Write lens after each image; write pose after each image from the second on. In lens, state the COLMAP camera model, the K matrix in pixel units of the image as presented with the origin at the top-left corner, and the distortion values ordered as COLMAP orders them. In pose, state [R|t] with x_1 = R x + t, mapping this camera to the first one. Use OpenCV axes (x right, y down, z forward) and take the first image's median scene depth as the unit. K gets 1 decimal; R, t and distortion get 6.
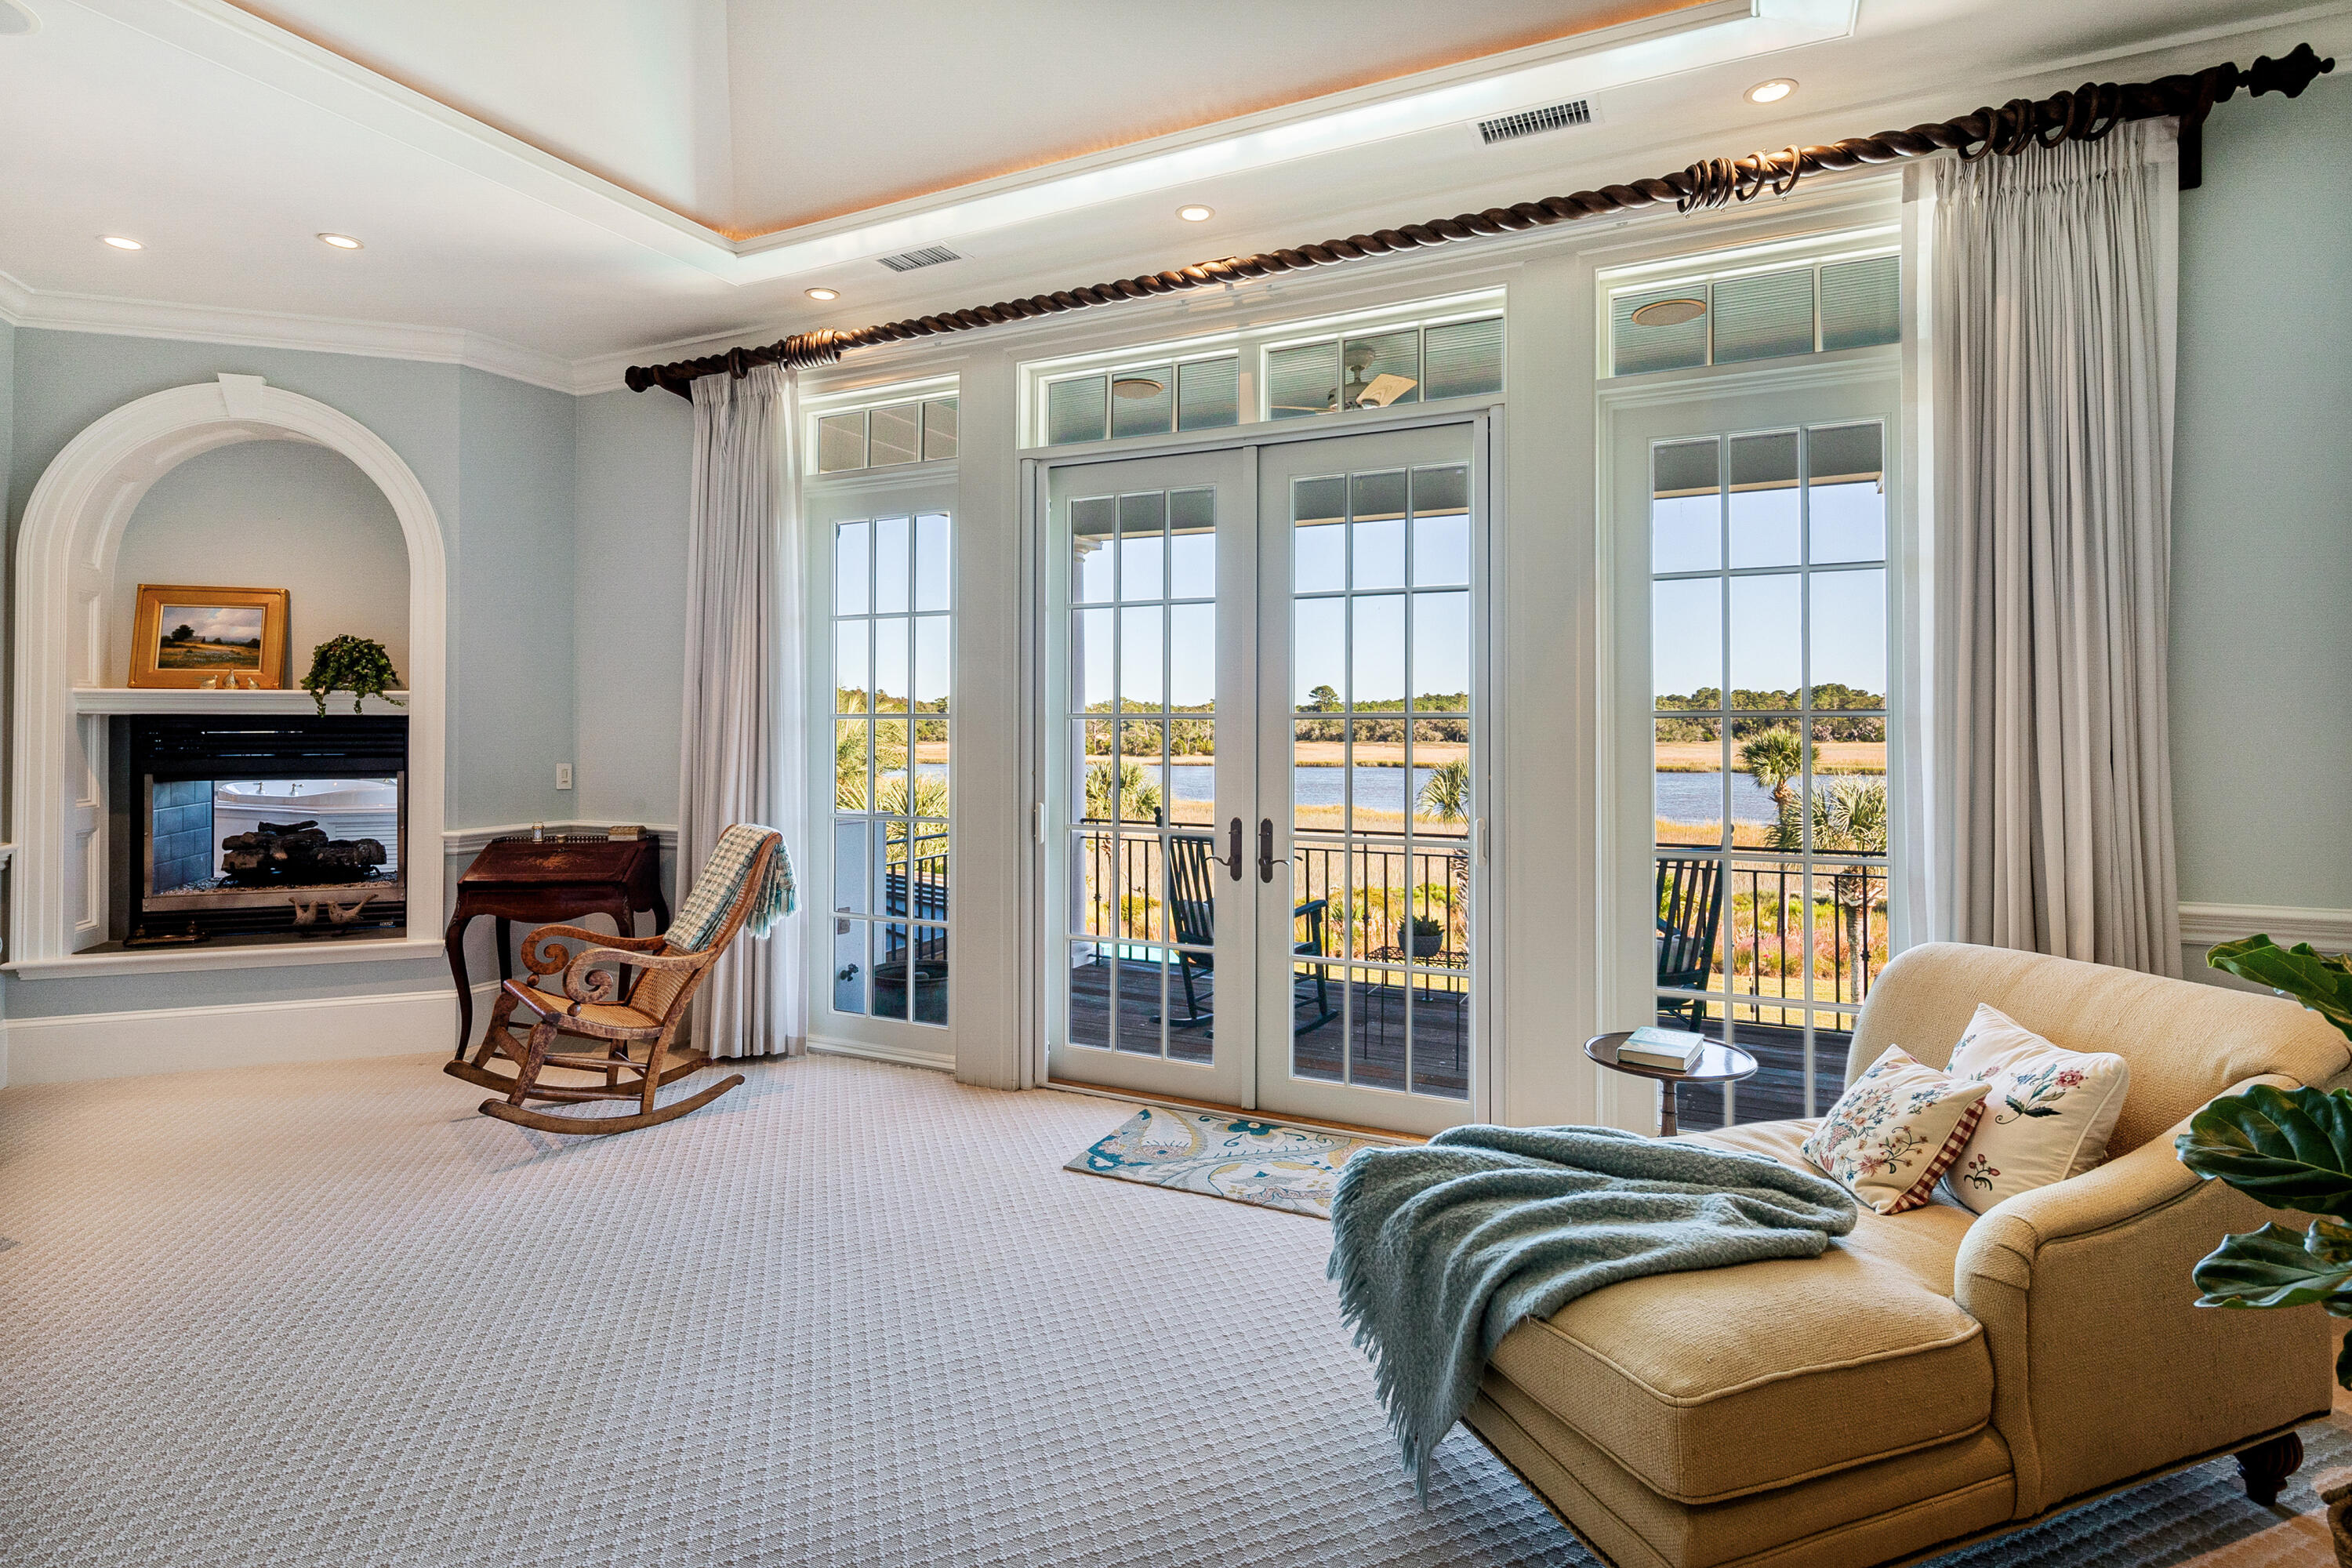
lens RADIAL K [[1152.7, 0, 1172.9], [0, 1152.7, 793.1], [0, 0, 1]] dist [0.000336, -0.001819]
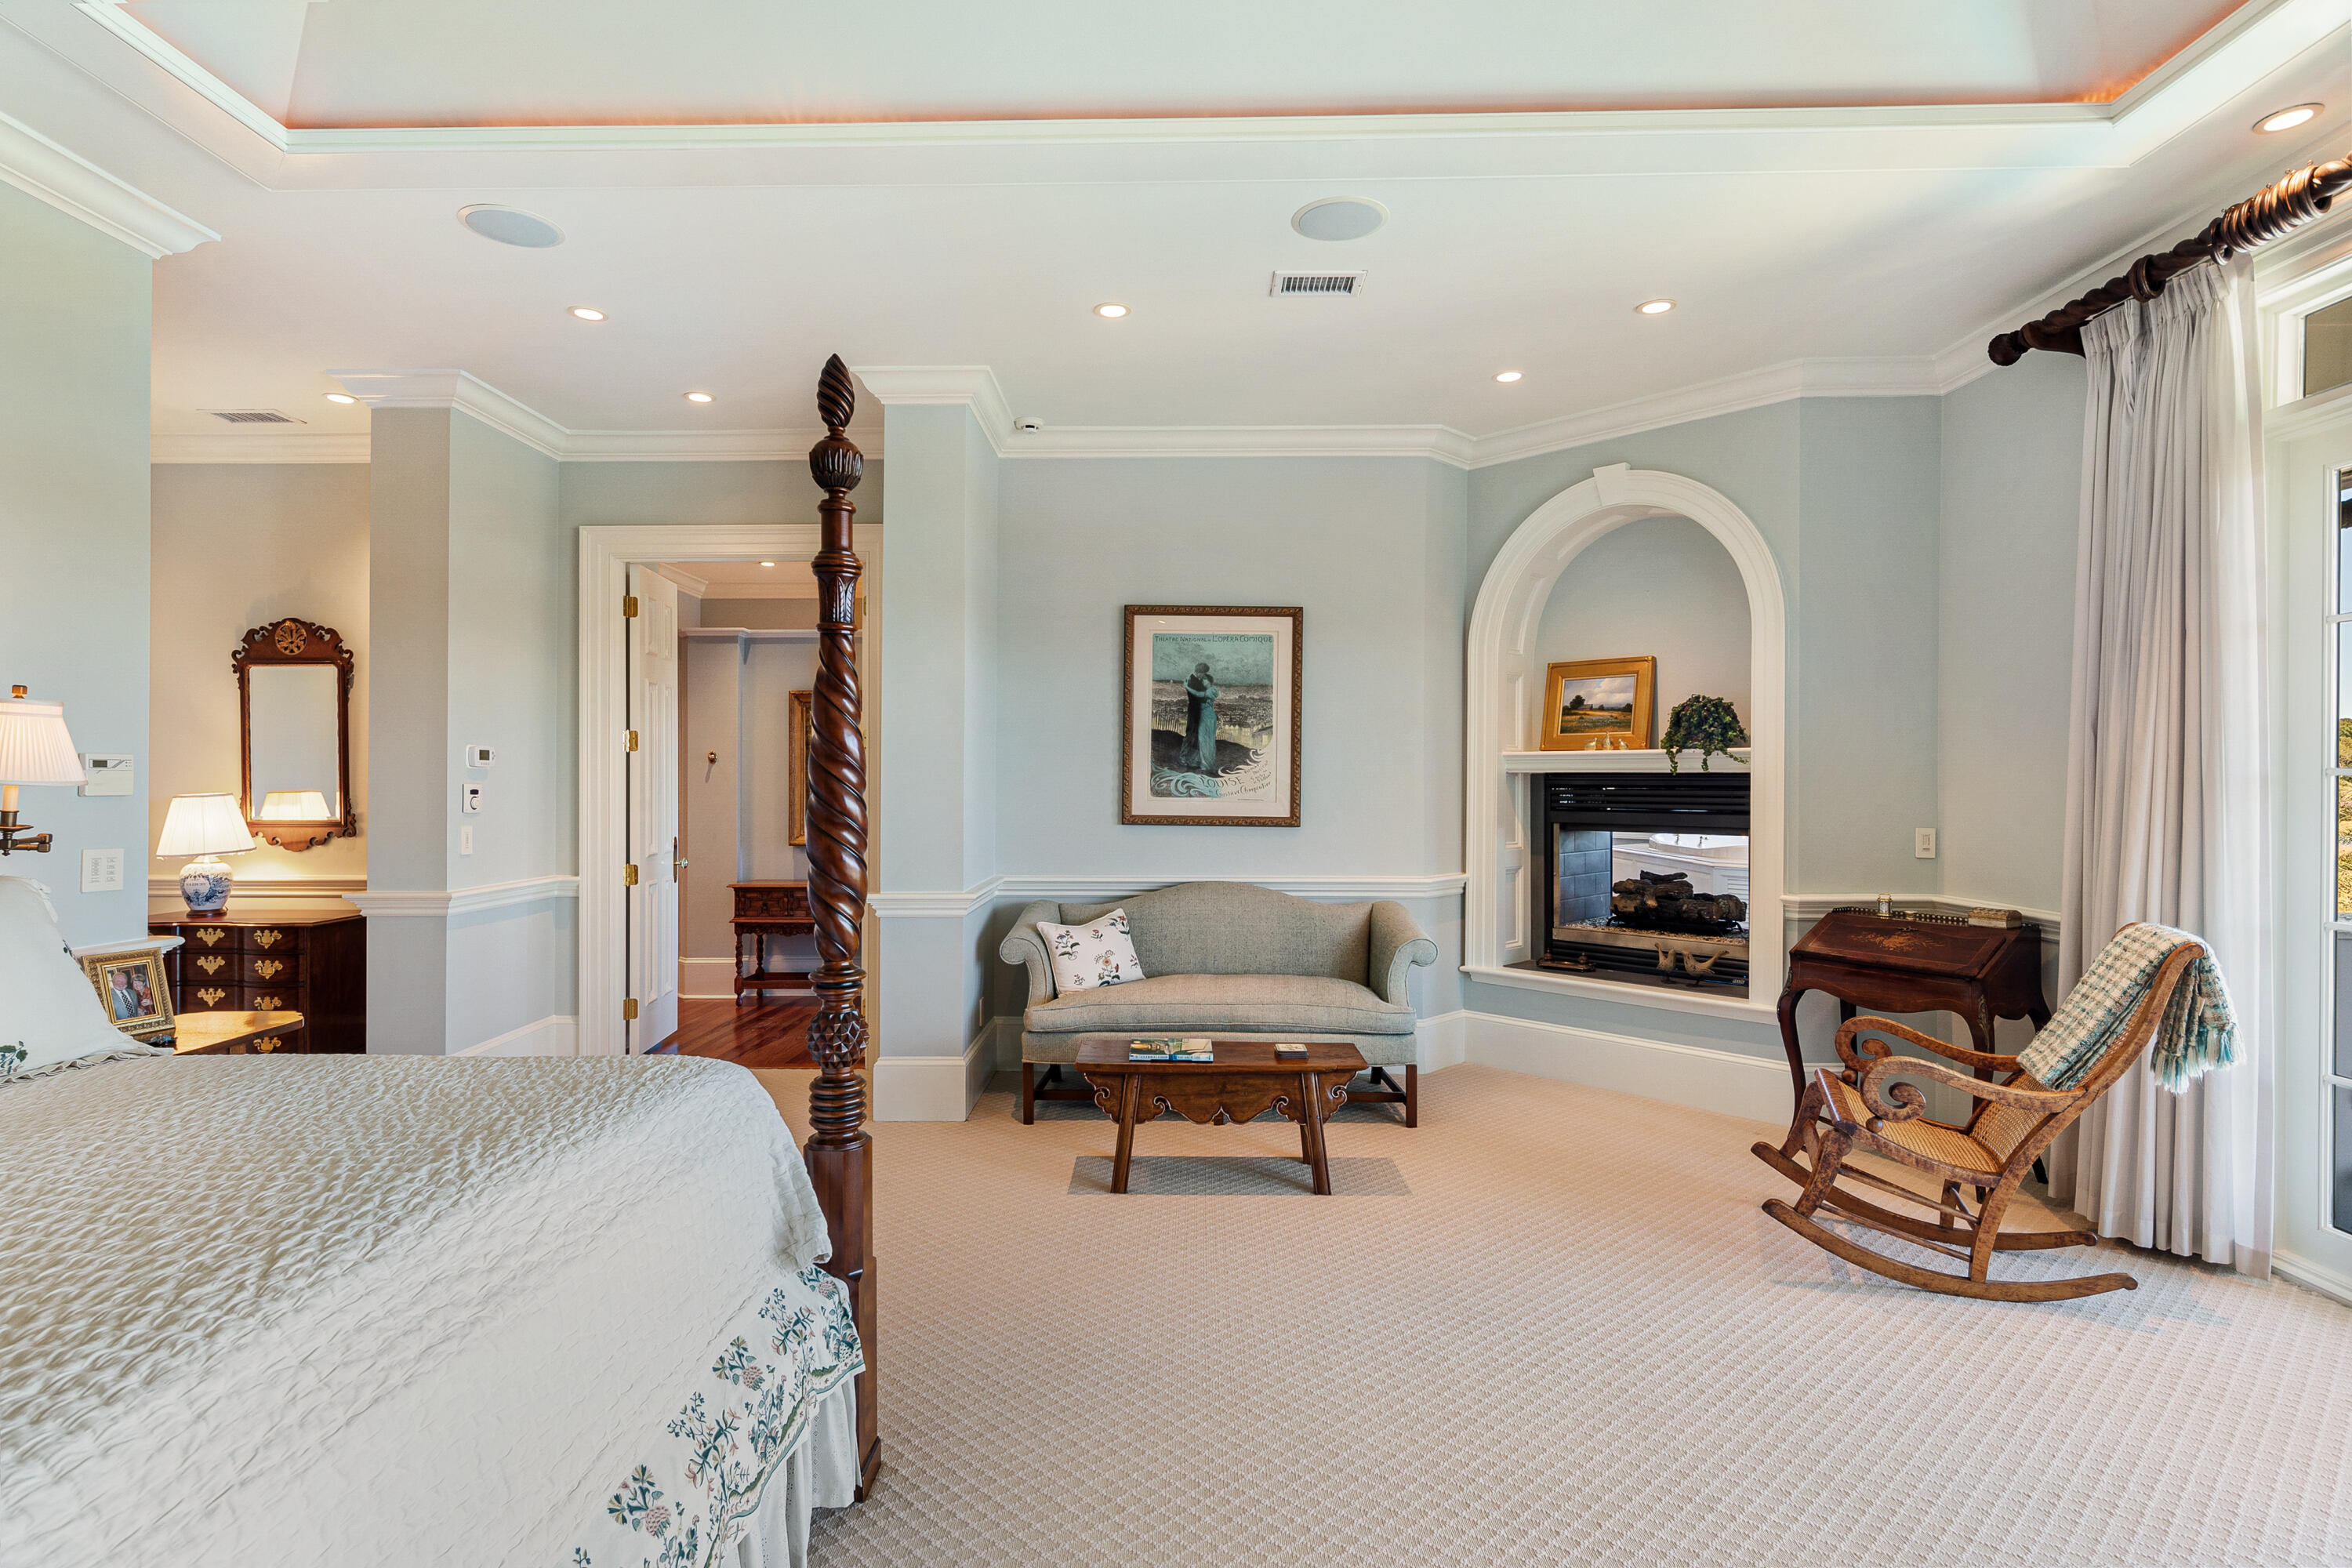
lens RADIAL K [[1152.7, 0, 1172.9], [0, 1152.7, 793.1], [0, 0, 1]] dist [0.000336, -0.001819]
pose [[0.416881, 0.011490, -0.908888, 0.020485], [-0.056122, 0.998338, -0.013121, -0.010213], [0.907227, 0.056479, 0.416833, 0.153678]]
